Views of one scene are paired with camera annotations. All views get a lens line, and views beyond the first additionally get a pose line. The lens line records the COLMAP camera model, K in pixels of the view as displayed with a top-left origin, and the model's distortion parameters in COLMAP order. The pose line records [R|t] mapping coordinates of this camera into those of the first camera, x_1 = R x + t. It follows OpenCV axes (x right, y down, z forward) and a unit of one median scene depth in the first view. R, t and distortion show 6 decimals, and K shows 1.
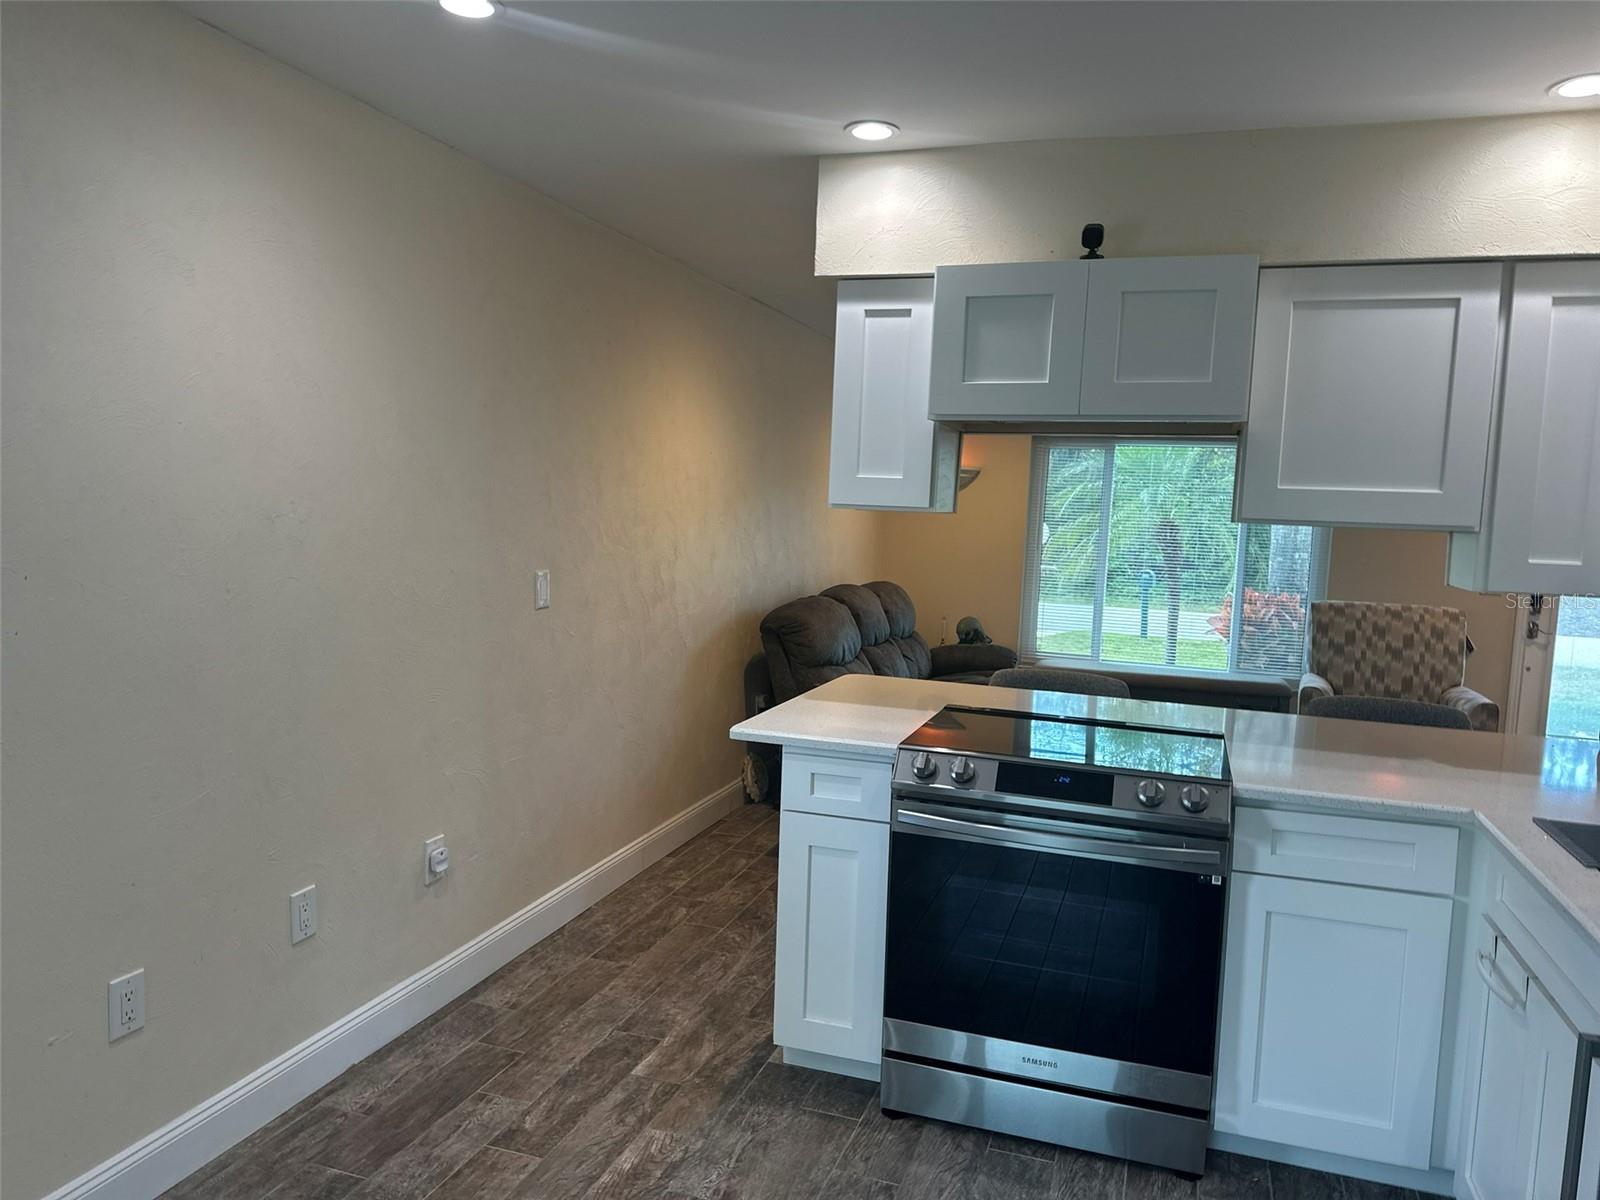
lens RADIAL K [[1124.9, 0, 800.8], [0, 1124.9, 604.6], [0, 0, 1]] dist [0.059128, -0.067327]
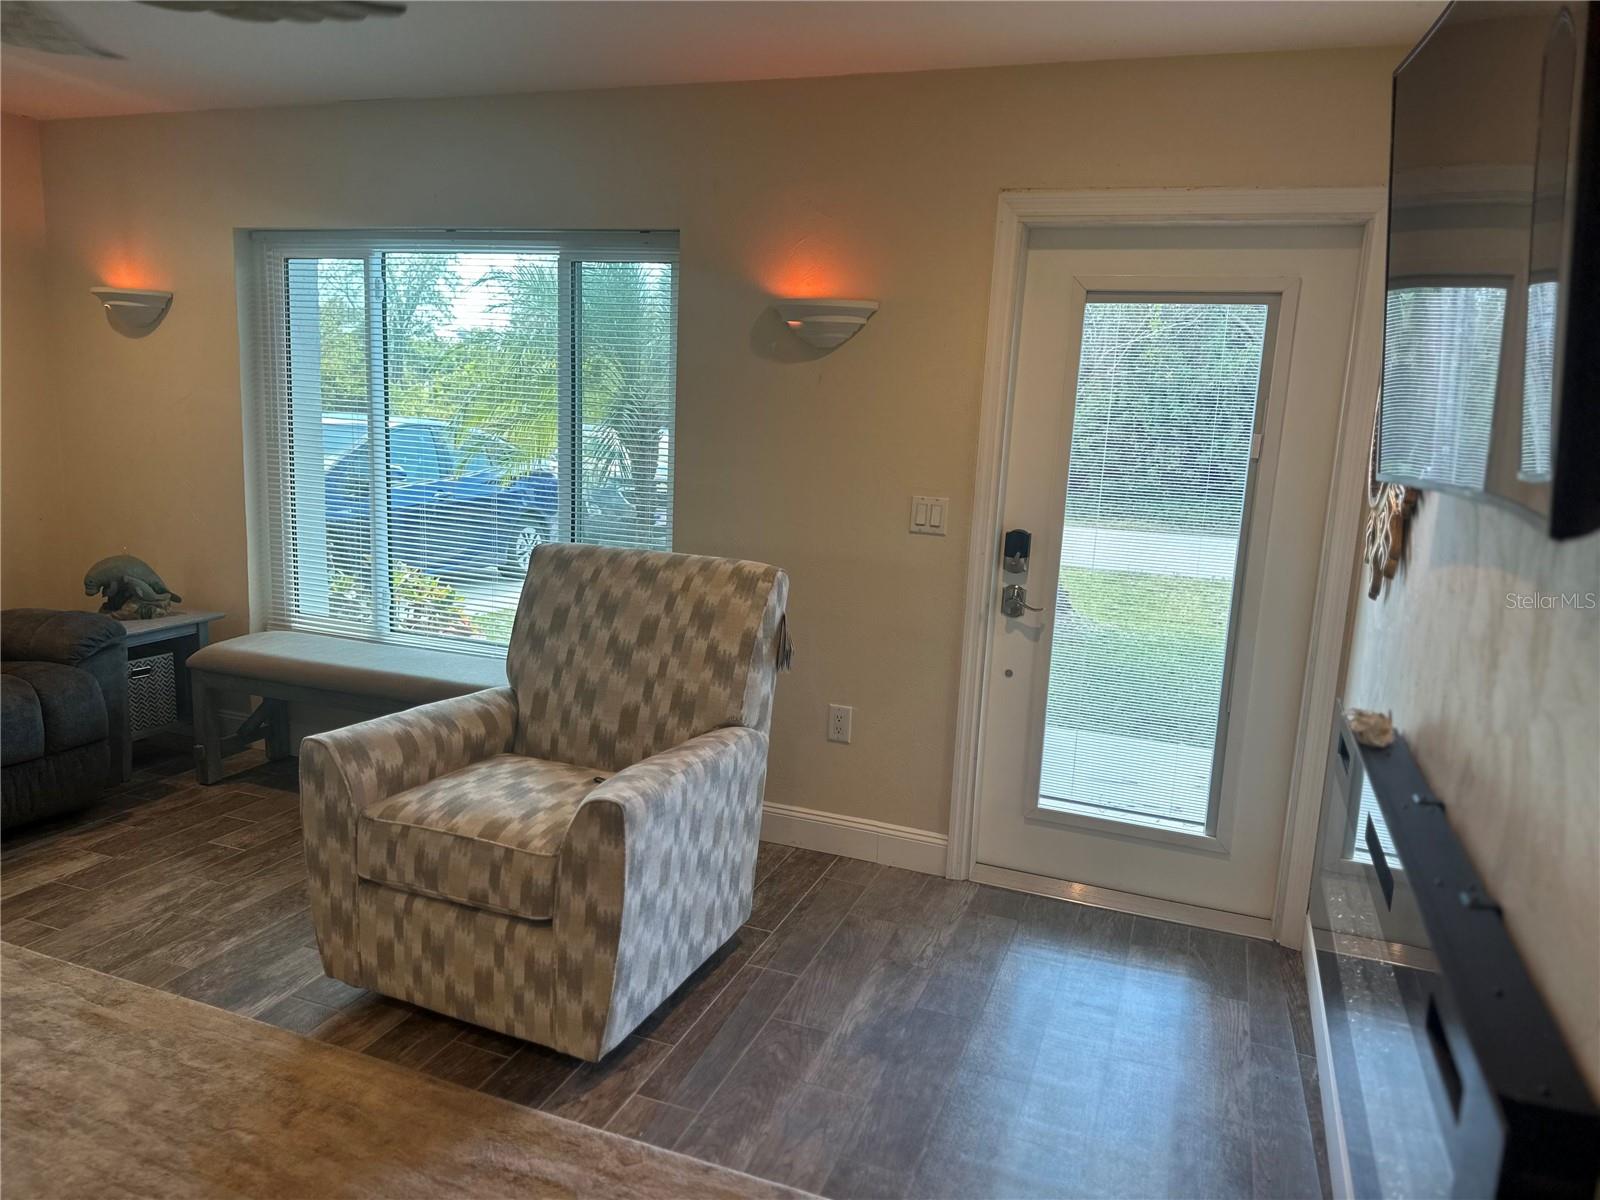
lens RADIAL K [[1124.9, 0, 804.7], [0, 1124.9, 602.6], [0, 0, 1]] dist [0.059128, -0.067327]
pose [[0.998904, 0.013115, -0.044933, 0.622148], [-0.009337, 0.996482, 0.083285, -0.020689], [0.045867, -0.082774, 0.995512, 0.524191]]
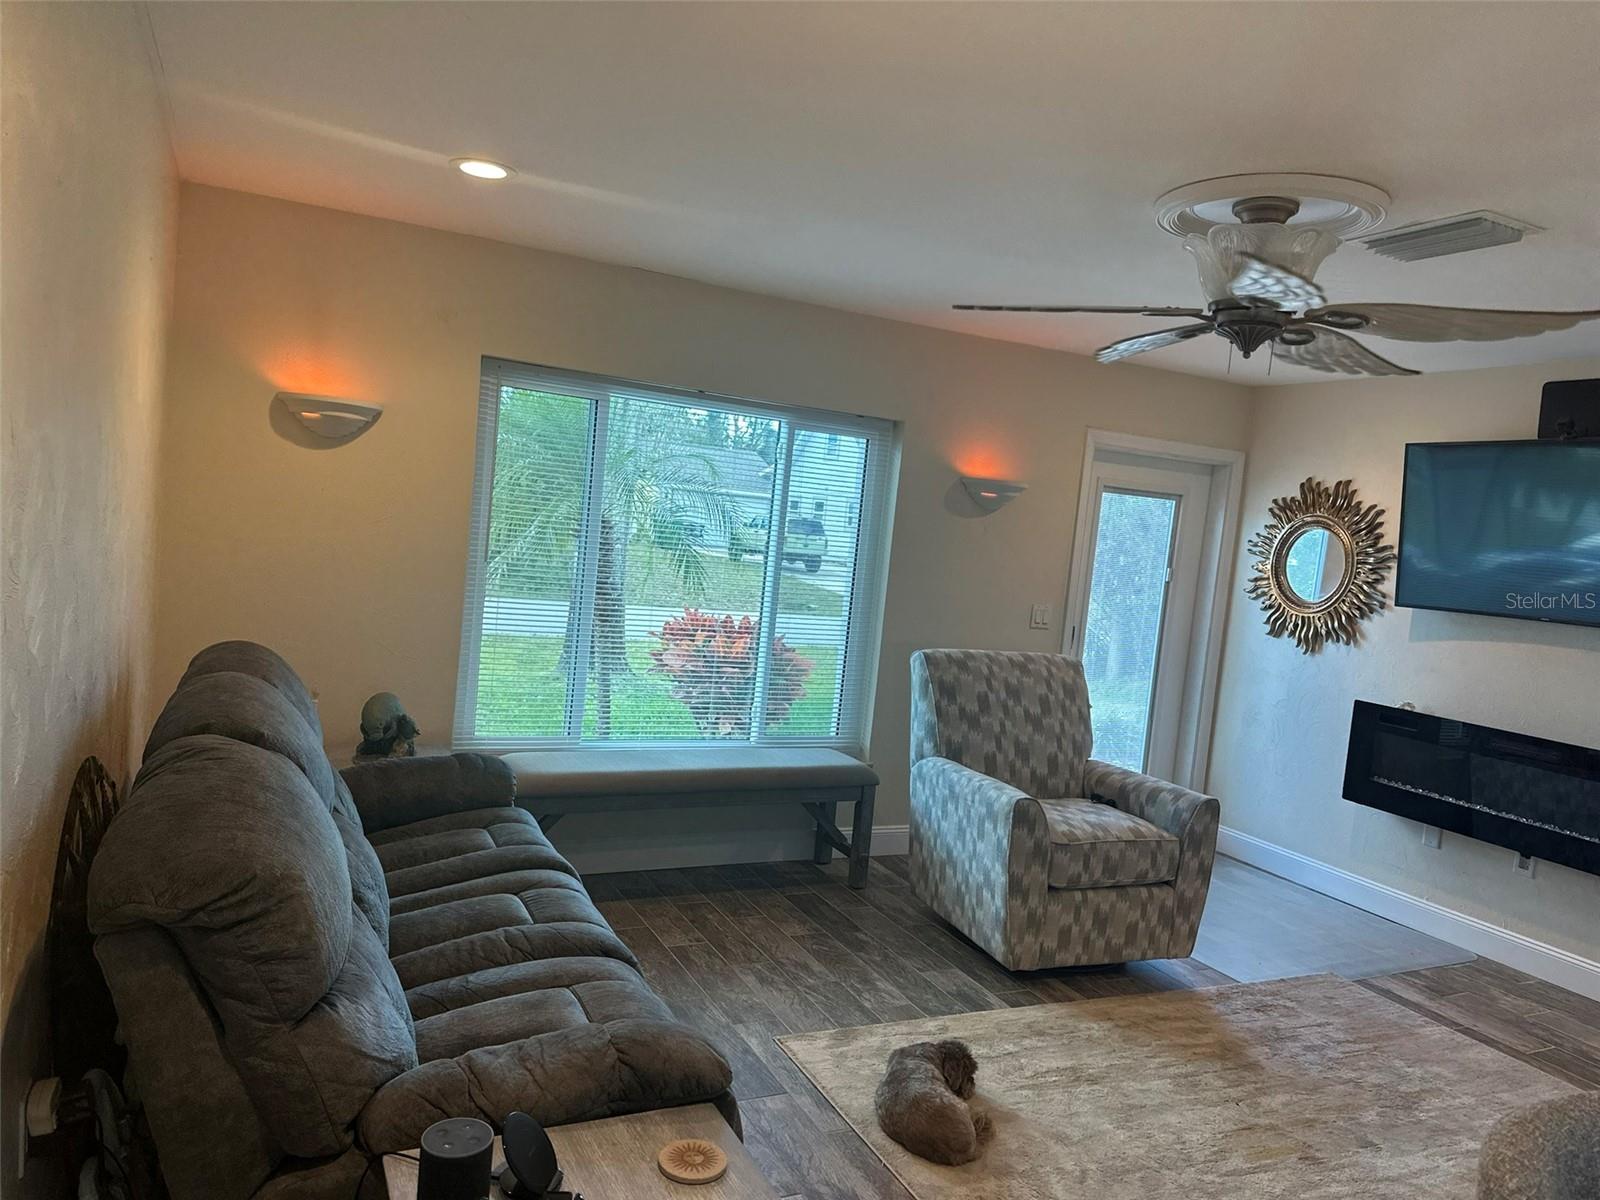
lens RADIAL K [[1124.9, 0, 794.9], [0, 1124.9, 597.4], [0, 0, 1]] dist [0.059128, -0.067327]
pose [[0.721307, -0.019089, 0.692352, -0.091454], [-0.001079, 0.999588, 0.028684, -0.058656], [-0.692614, -0.021437, 0.720990, 0.584043]]
